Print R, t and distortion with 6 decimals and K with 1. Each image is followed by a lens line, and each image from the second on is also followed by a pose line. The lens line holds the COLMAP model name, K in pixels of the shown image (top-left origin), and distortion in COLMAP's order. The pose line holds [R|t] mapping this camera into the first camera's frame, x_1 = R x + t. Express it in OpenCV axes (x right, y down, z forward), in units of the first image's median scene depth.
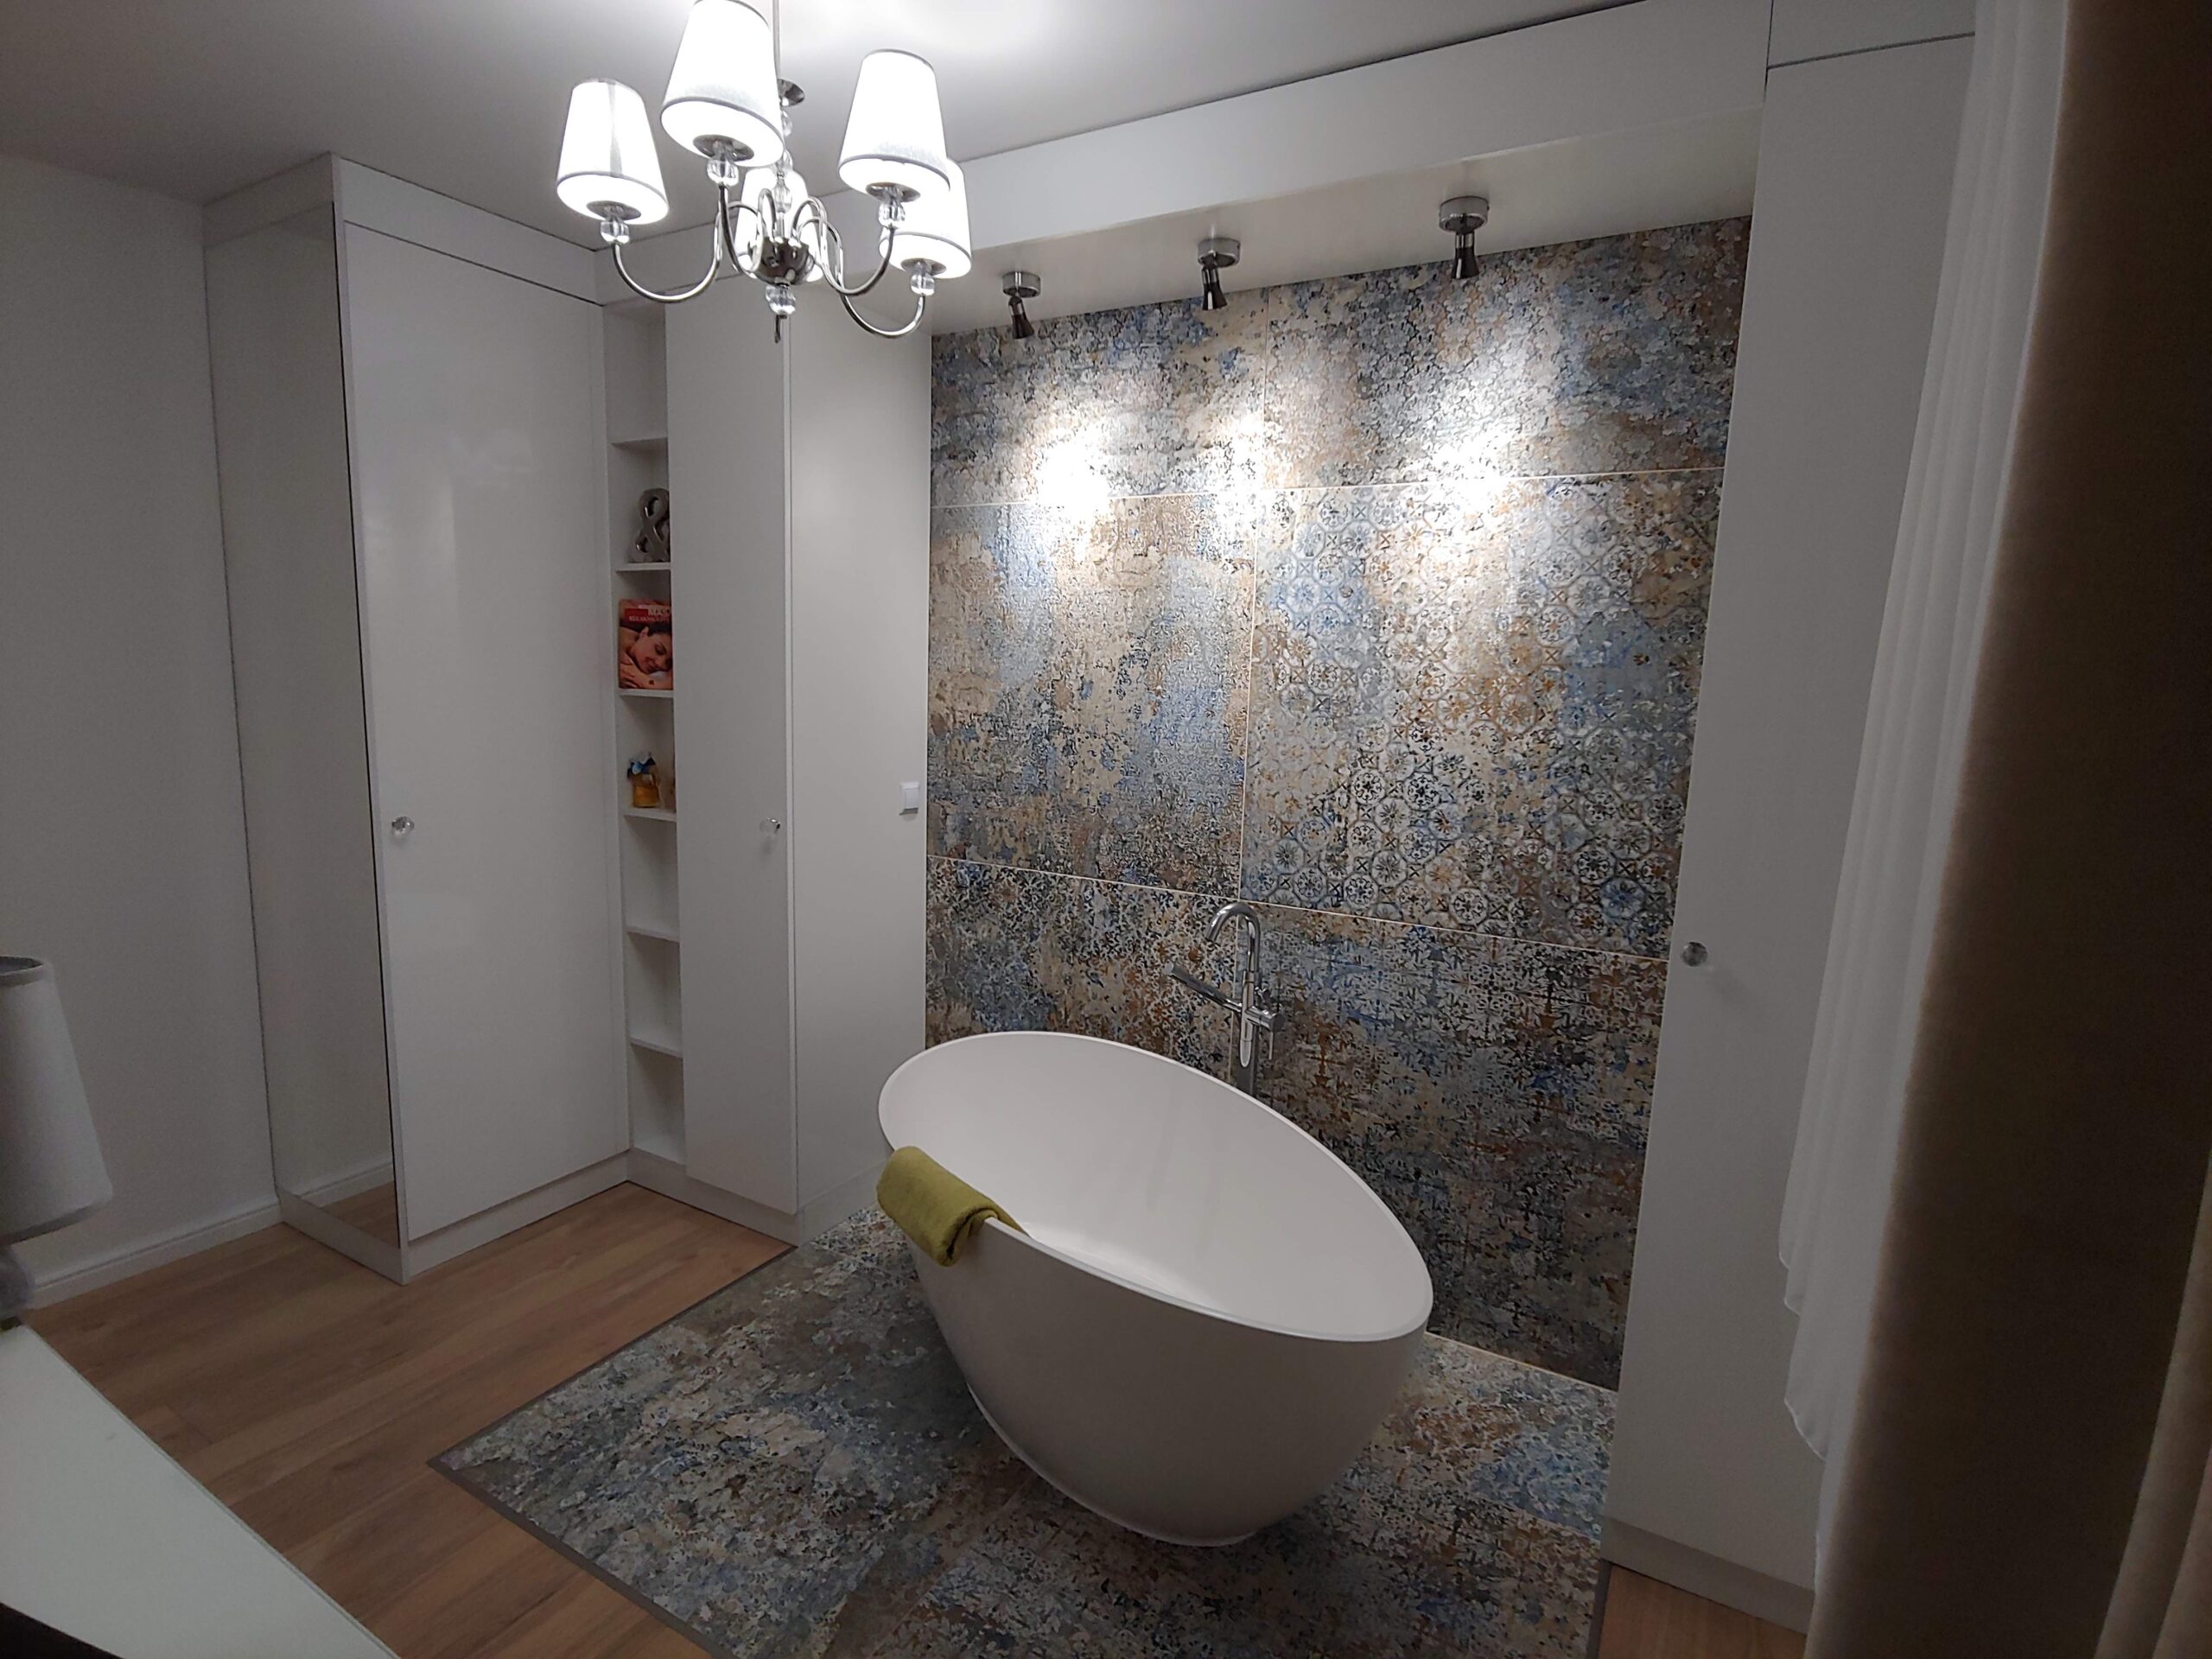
lens RADIAL K [[1099.9, 0, 1106.8], [0, 1099.9, 831.2], [0, 0, 1]] dist [-0.006091, 0.001031]
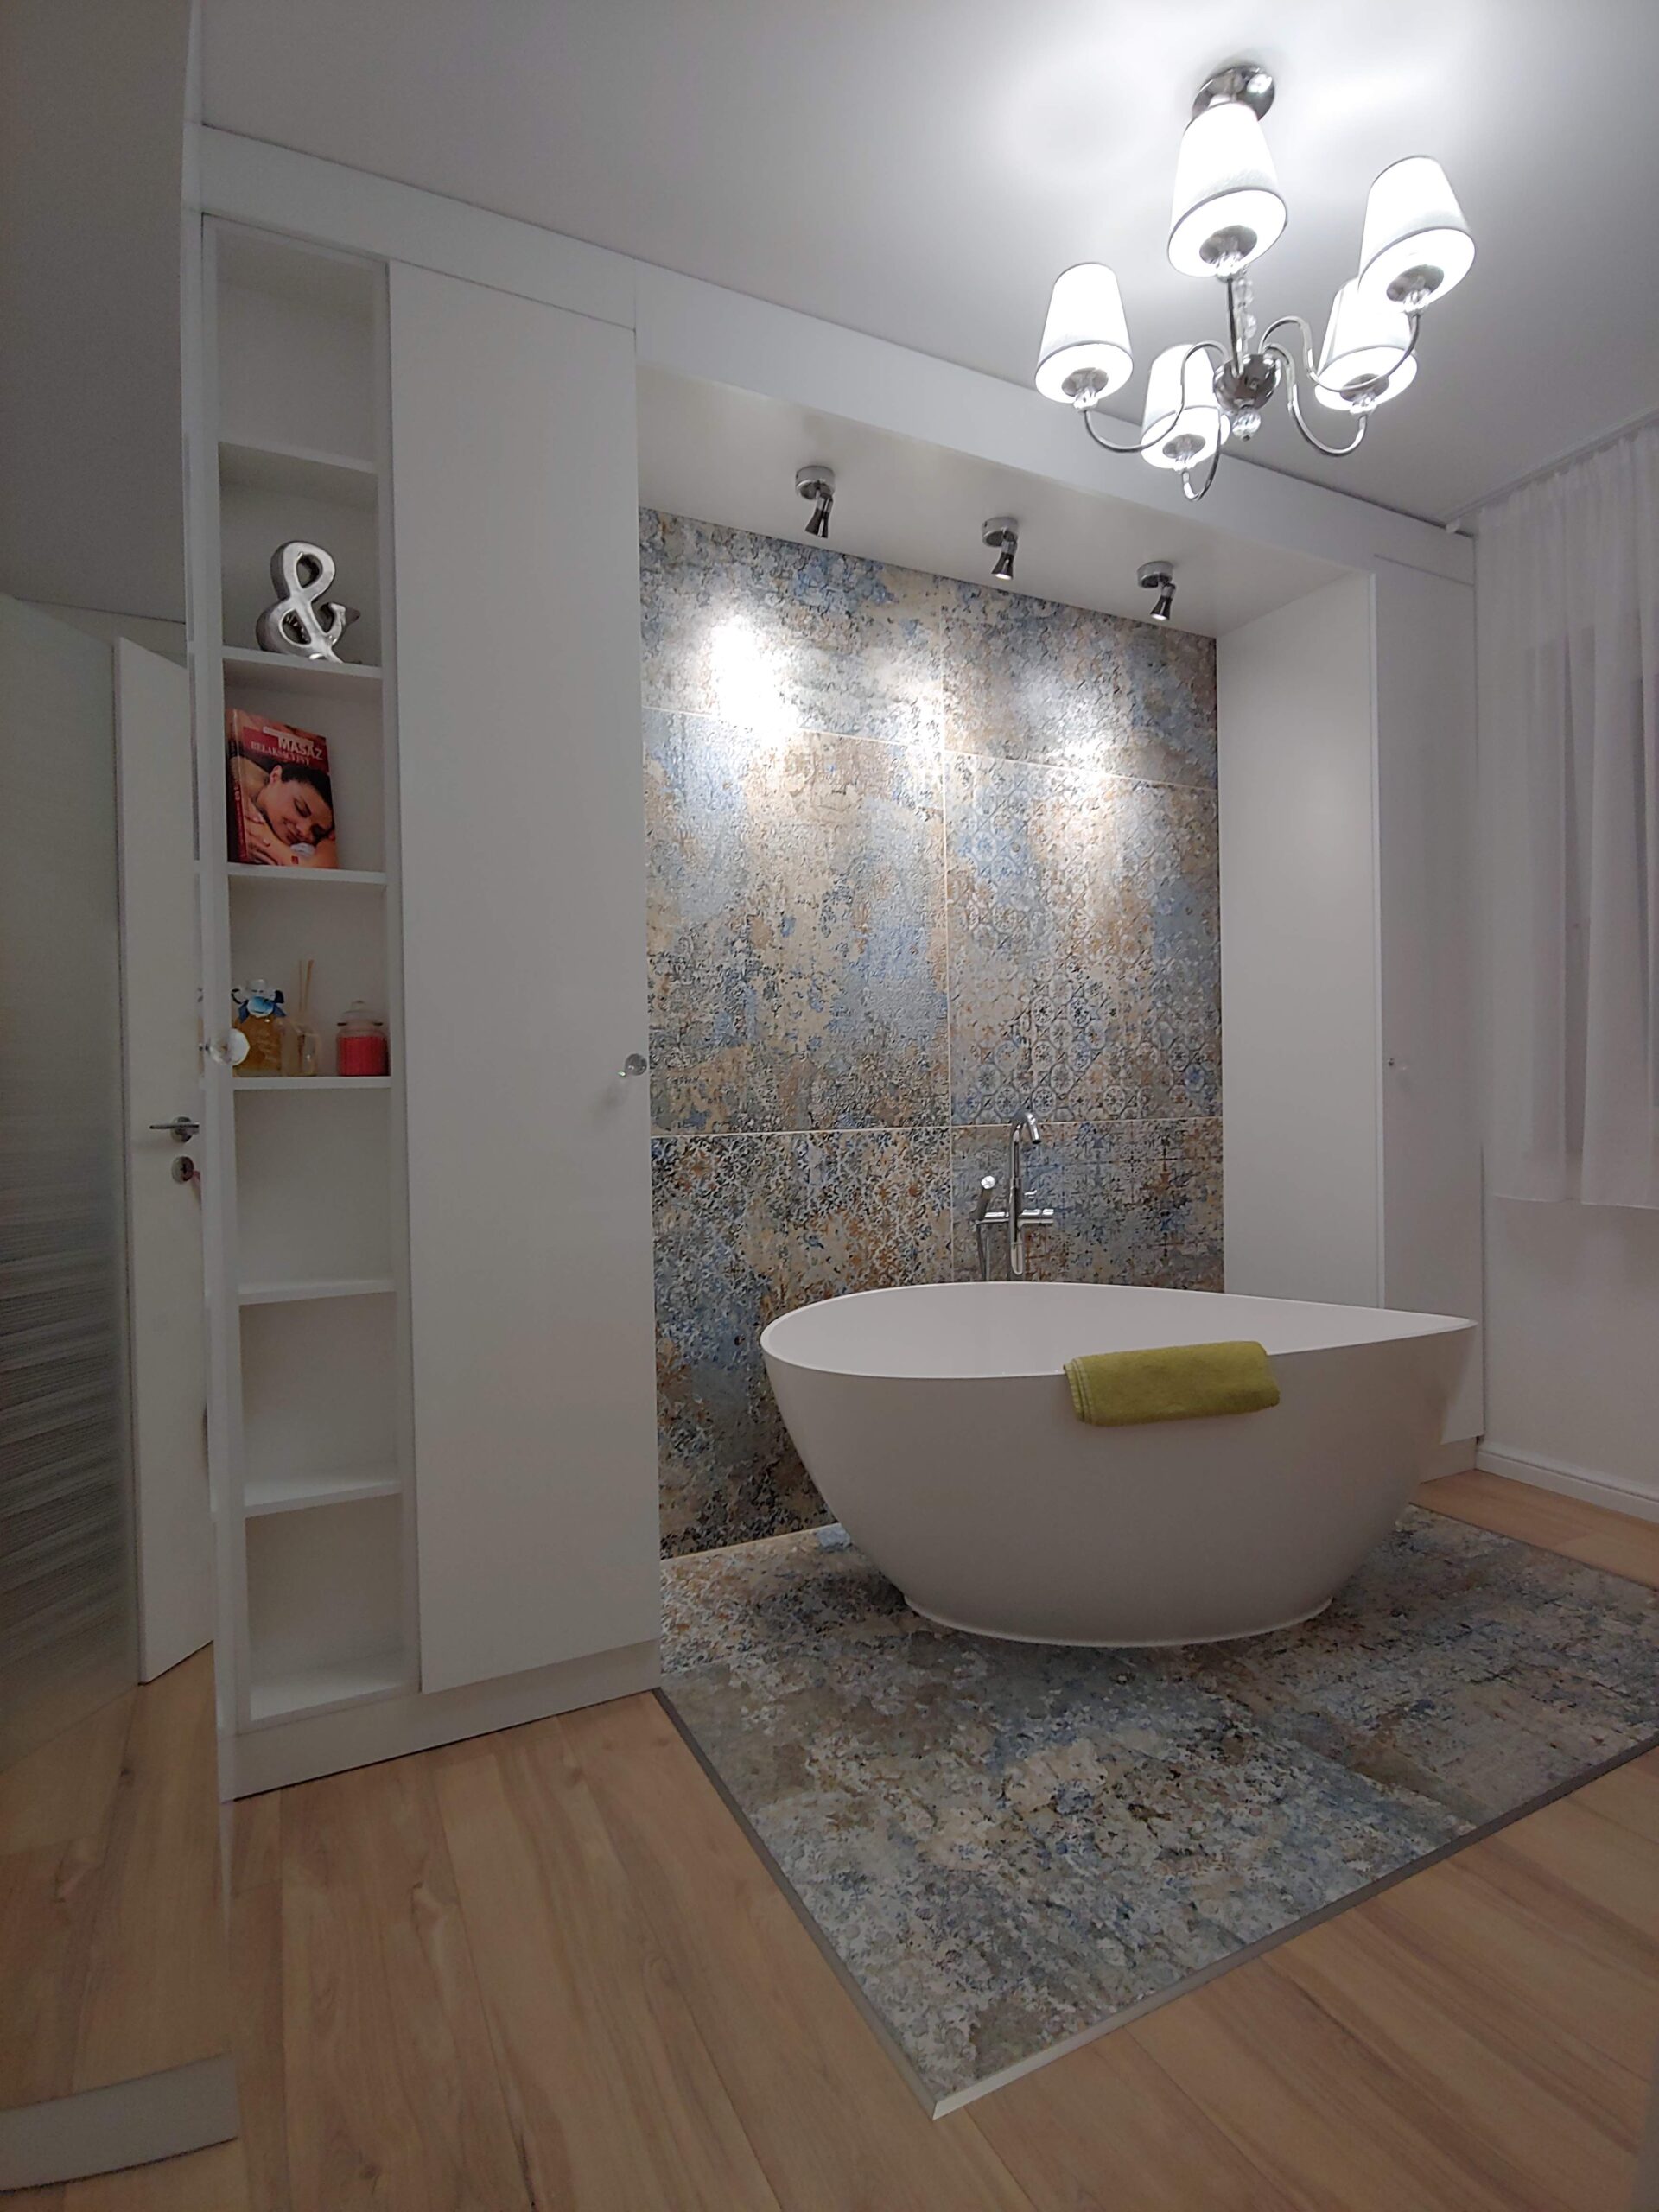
lens RADIAL K [[1099.9, 0, 832.8], [0, 1099.9, 1110.8], [0, 0, 1]] dist [-0.006091, 0.001031]
pose [[0.554904, -0.055017, 0.830093, -0.867207], [0.160557, 0.986134, -0.041971, 0.077996], [-0.816274, 0.156568, 0.556043, 0.533208]]
